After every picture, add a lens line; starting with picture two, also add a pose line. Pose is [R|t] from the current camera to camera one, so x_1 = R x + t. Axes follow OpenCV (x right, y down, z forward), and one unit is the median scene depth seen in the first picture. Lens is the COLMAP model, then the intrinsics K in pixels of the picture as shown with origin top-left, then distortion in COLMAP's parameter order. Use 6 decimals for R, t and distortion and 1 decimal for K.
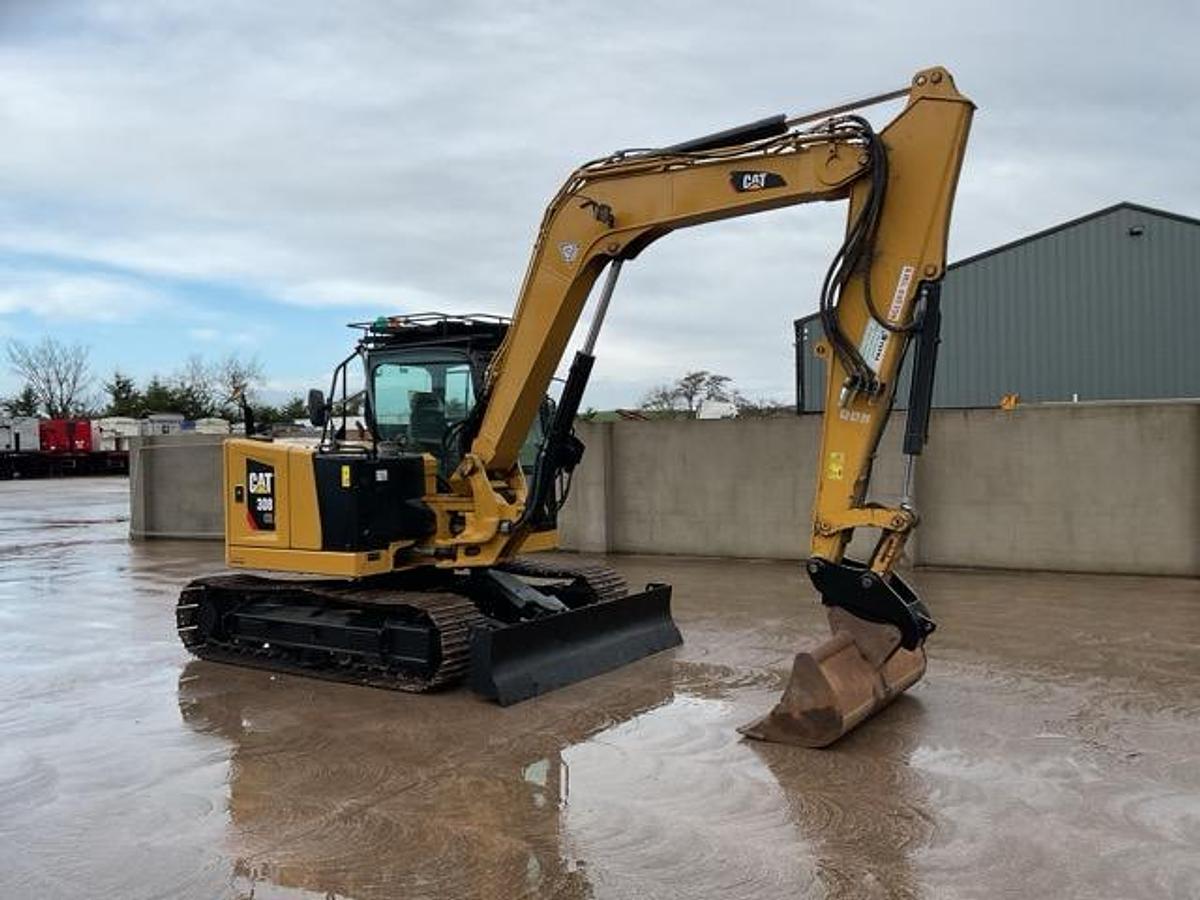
lens RADIAL K [[995.7, 0, 588.8], [0, 995.7, 439.8], [0, 0, 1]] dist [0.043768, -0.077697]
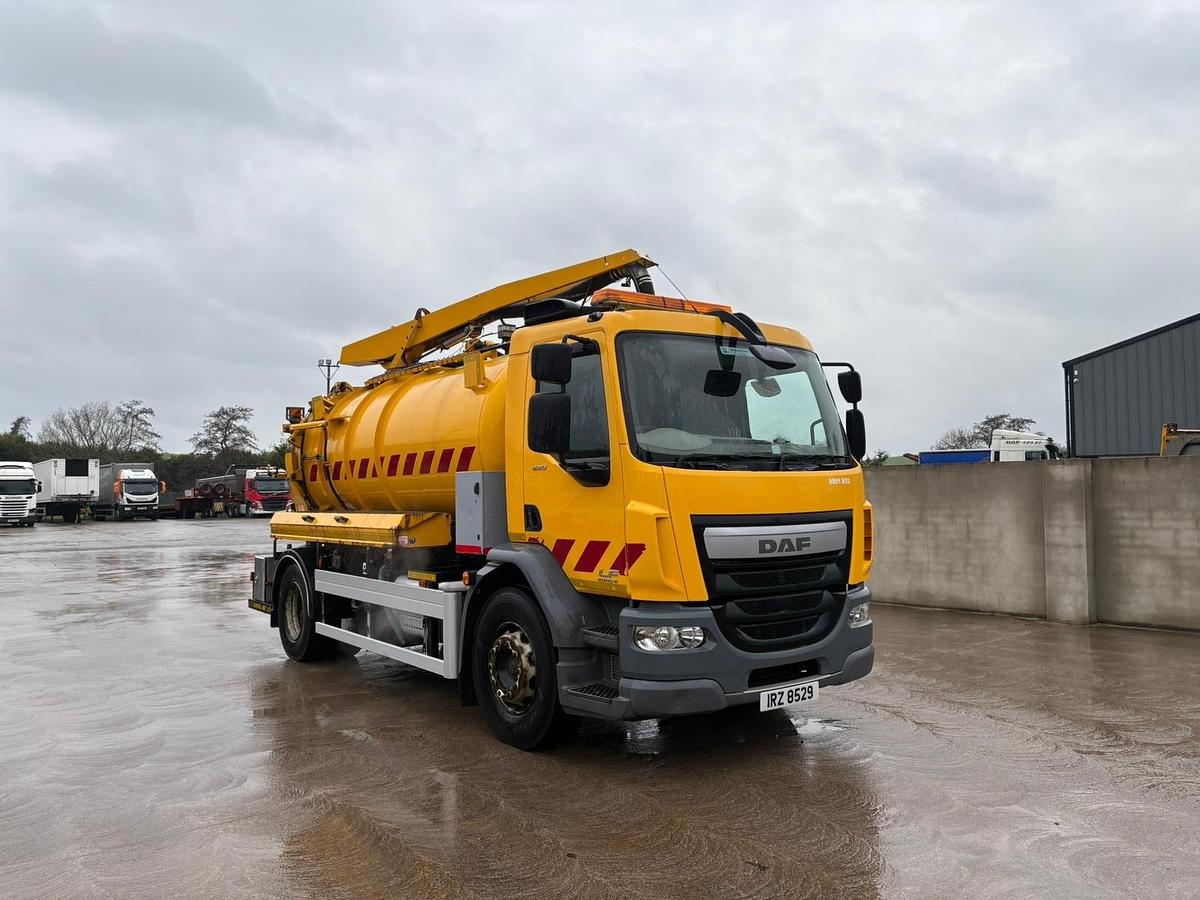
lens RADIAL K [[919.1, 0, 600.0], [0, 919.1, 450.0], [0, 0, 1]] dist [-0.002157, 0.052731]
pose [[0.942559, -0.010024, -0.333888, 0.162643], [-0.001487, 0.999414, -0.034202, -0.005602], [0.334035, 0.032734, 0.941992, 0.015019]]
